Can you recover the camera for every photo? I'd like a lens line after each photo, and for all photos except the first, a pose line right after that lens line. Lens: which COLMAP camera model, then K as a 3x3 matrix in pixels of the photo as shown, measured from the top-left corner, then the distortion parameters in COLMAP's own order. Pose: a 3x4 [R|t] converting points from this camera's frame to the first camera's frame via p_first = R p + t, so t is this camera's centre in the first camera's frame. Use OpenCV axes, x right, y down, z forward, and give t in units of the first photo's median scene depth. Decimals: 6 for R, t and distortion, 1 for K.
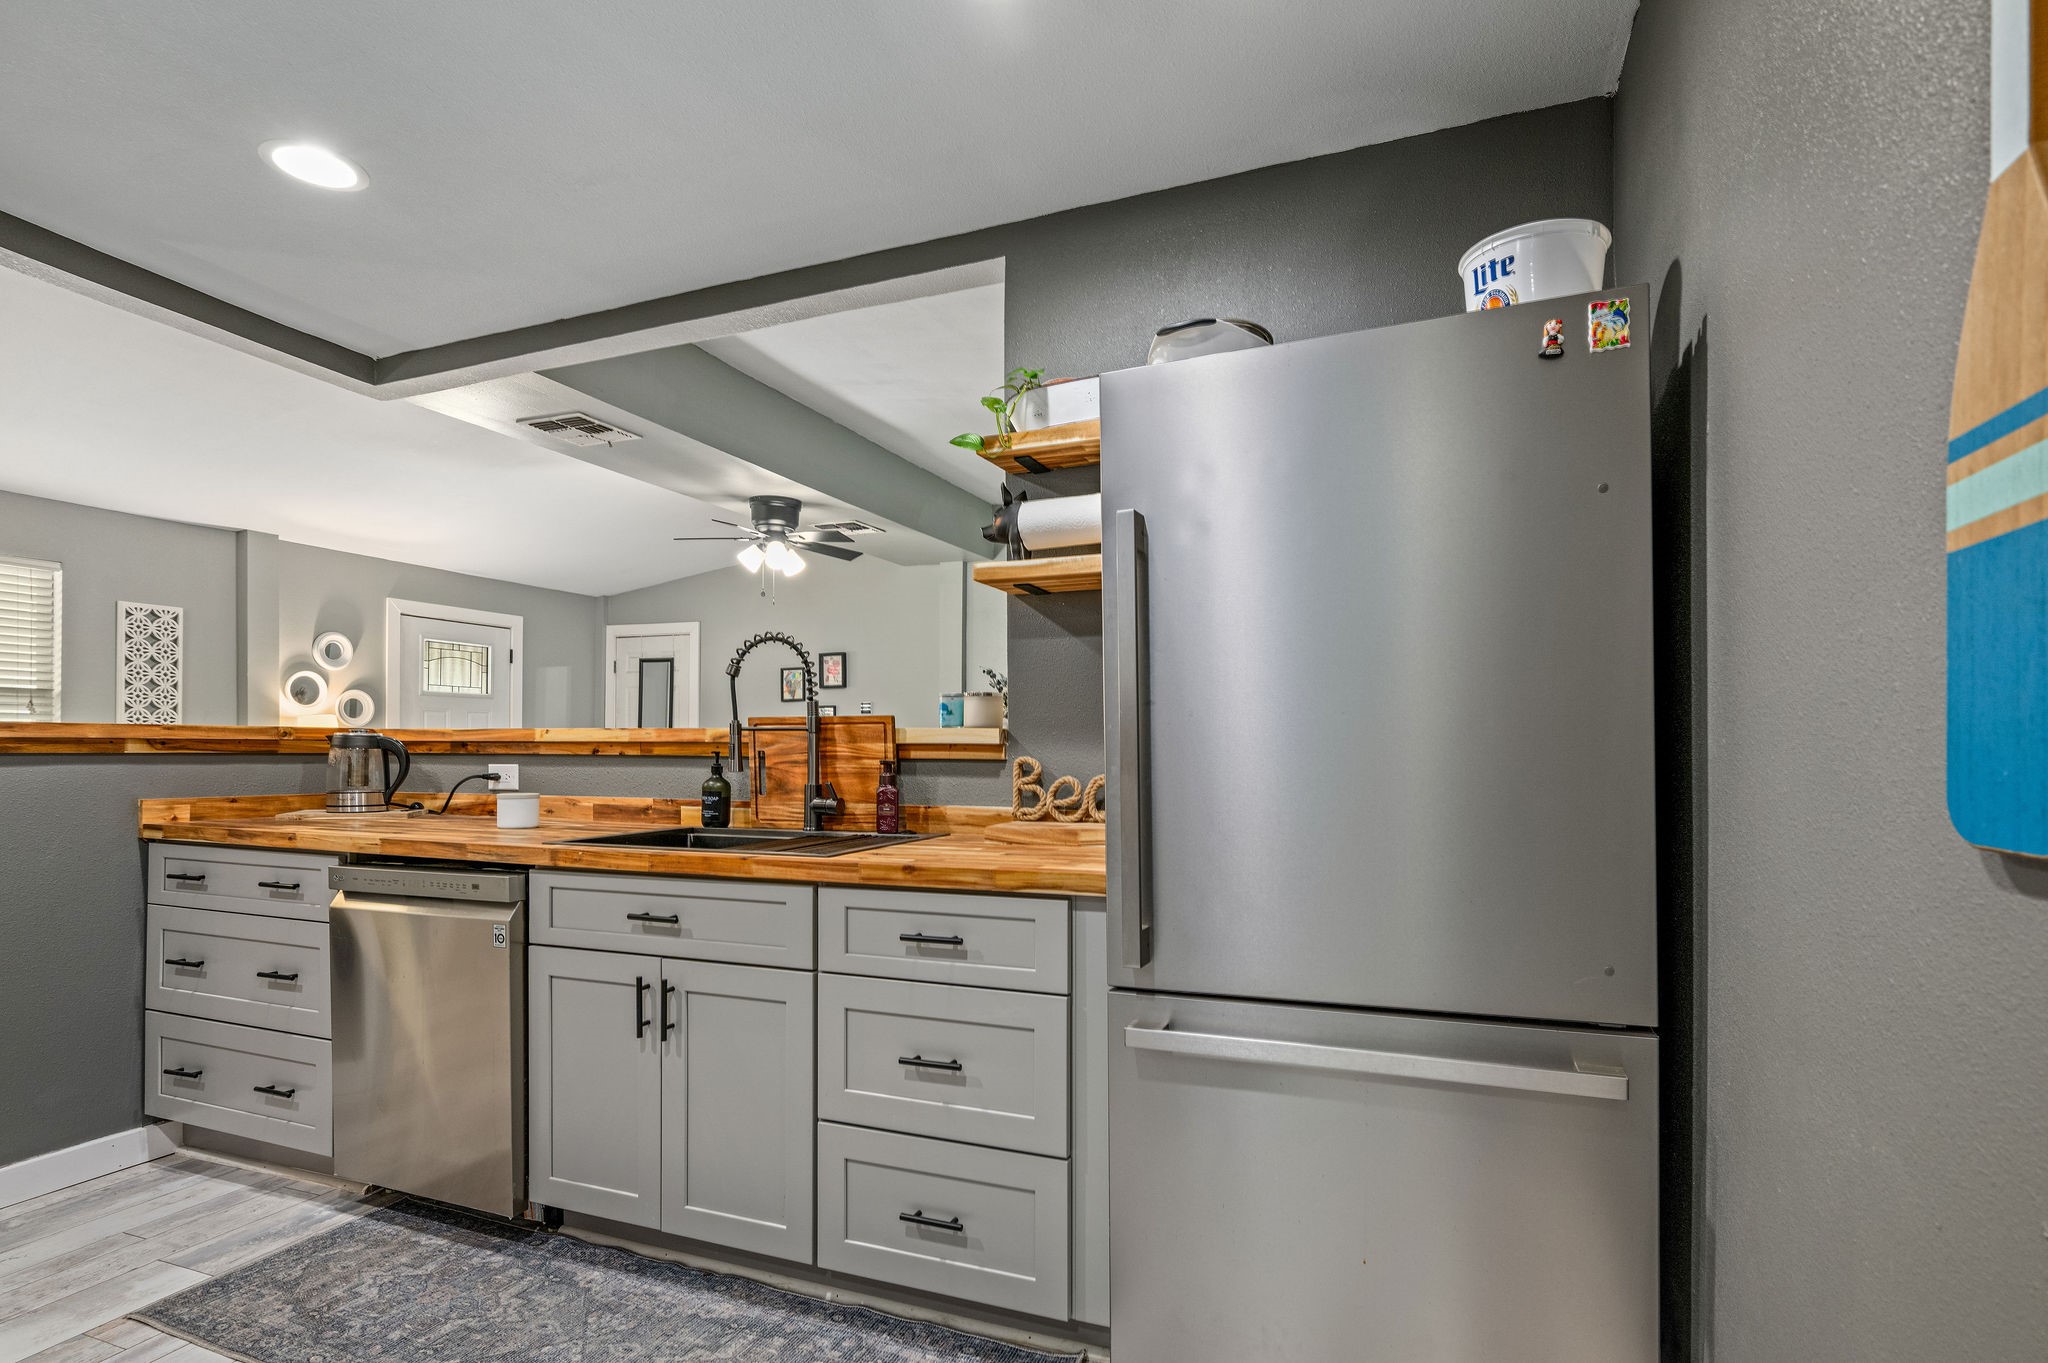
lens RADIAL K [[997.0, 0, 1034.2], [0, 997.0, 741.0], [0, 0, 1]] dist [0.000531, 0.000323]
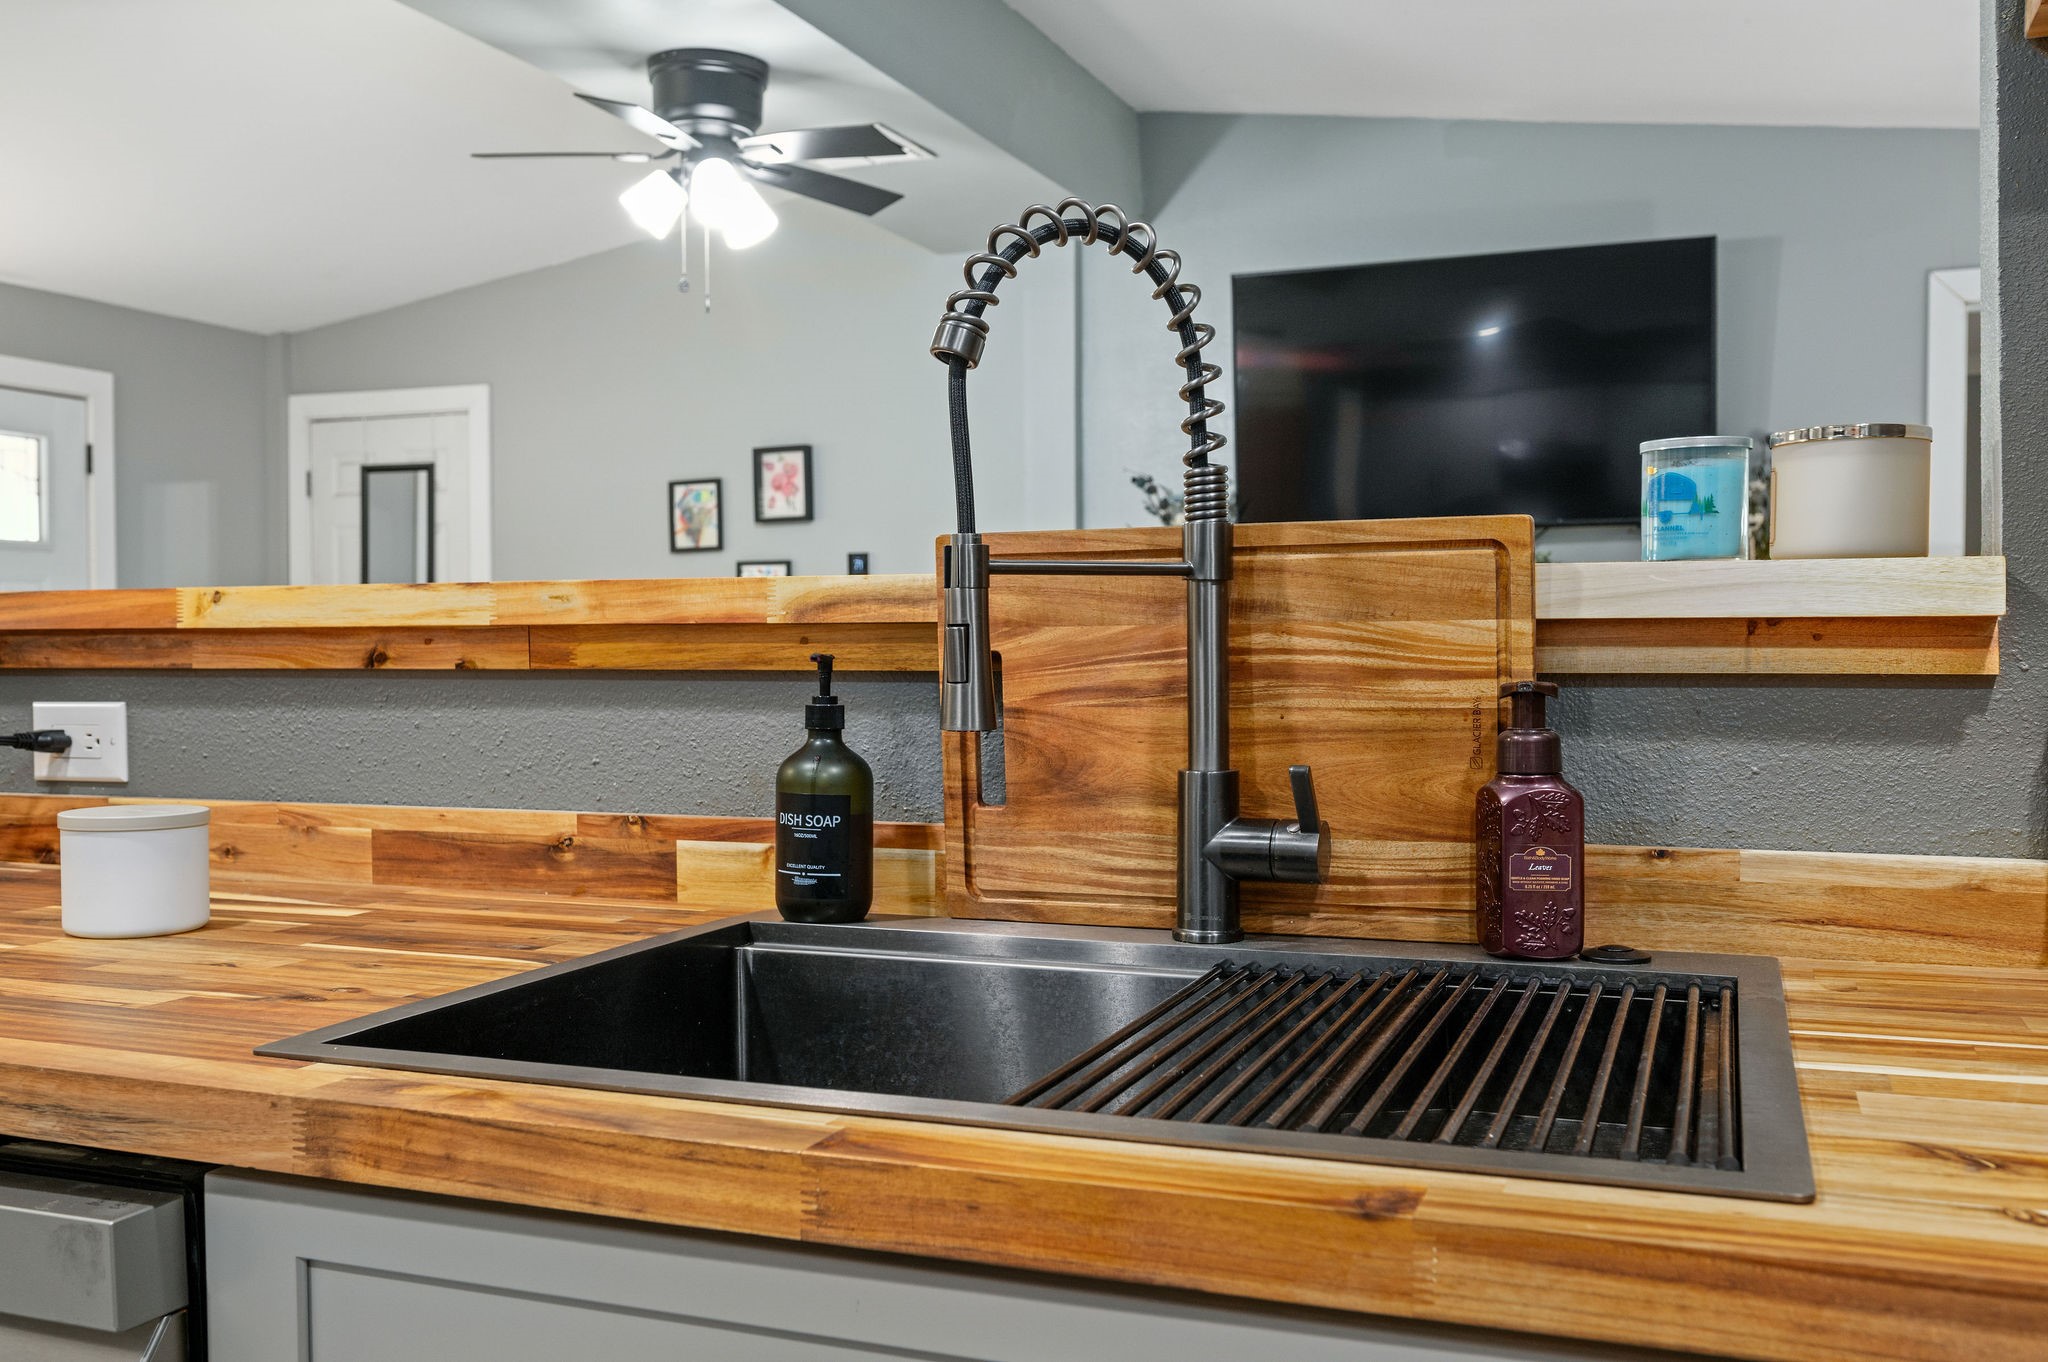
lens RADIAL K [[1784.4, 0, 1024.0], [0, 1784.4, 681.0], [0, 0, 1]] dist [0.004279, -0.004150]
pose [[0.999970, -0.007659, -0.001143, -0.253573], [0.007684, 0.999697, 0.023377, 0.006219], [0.000964, -0.023385, 0.999726, 0.475016]]
